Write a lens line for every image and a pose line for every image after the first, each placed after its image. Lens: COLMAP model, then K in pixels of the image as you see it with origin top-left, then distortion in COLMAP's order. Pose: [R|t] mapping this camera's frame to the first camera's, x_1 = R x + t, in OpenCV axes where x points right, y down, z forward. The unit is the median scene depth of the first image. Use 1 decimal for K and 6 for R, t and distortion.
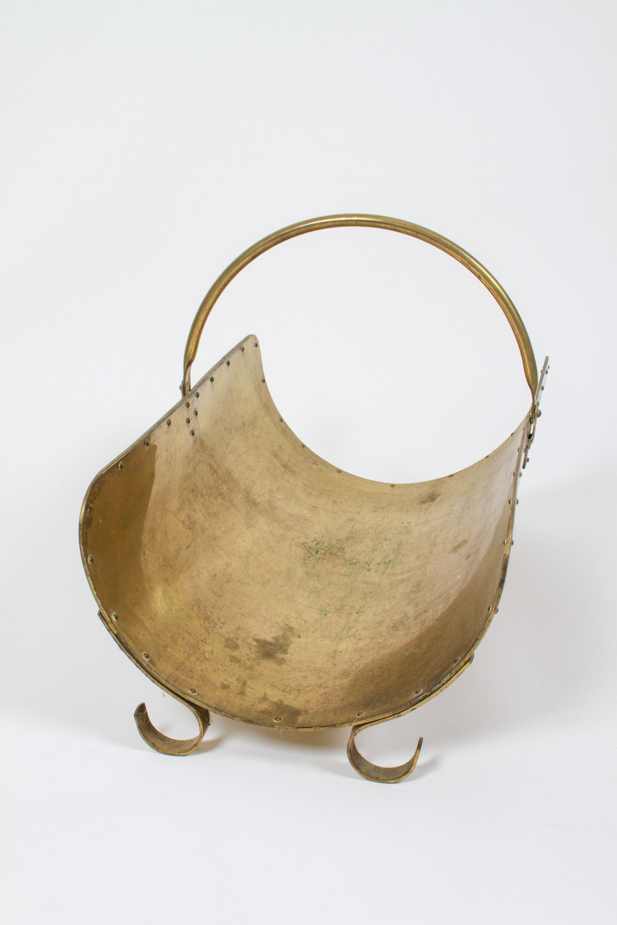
lens RADIAL K [[1200.6, 0, 307.2], [0, 1200.6, 459.4], [0, 0, 1]] dist [-0.079100, 0.000000]
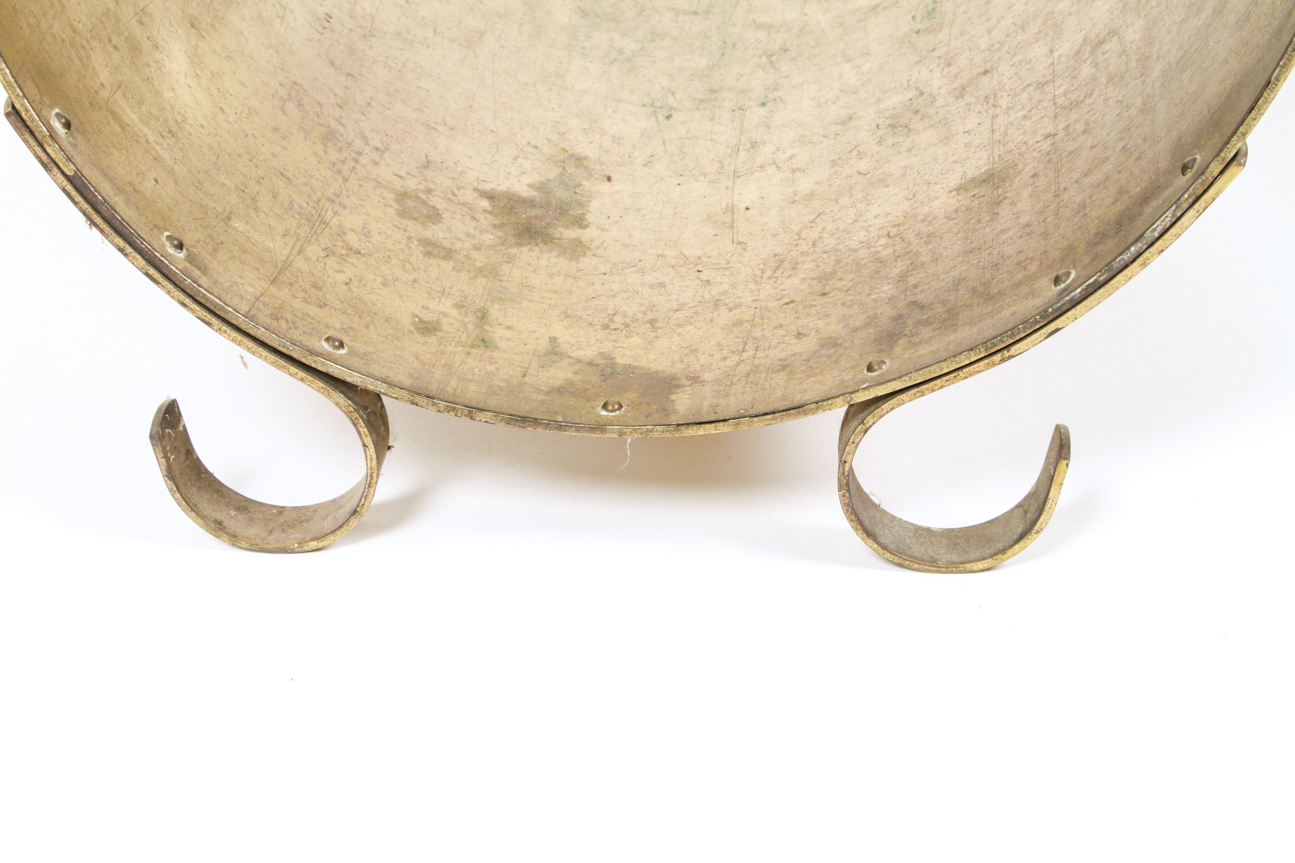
lens RADIAL K [[2803.3, 0, 649.8], [0, 2803.3, 433.1], [0, 0, 1]] dist [0.082335, 0.000000]
pose [[0.991209, -0.082601, 0.103352, -0.088960], [0.063338, 0.982088, 0.177456, 0.088122], [-0.116159, -0.169350, 0.978687, 0.254032]]
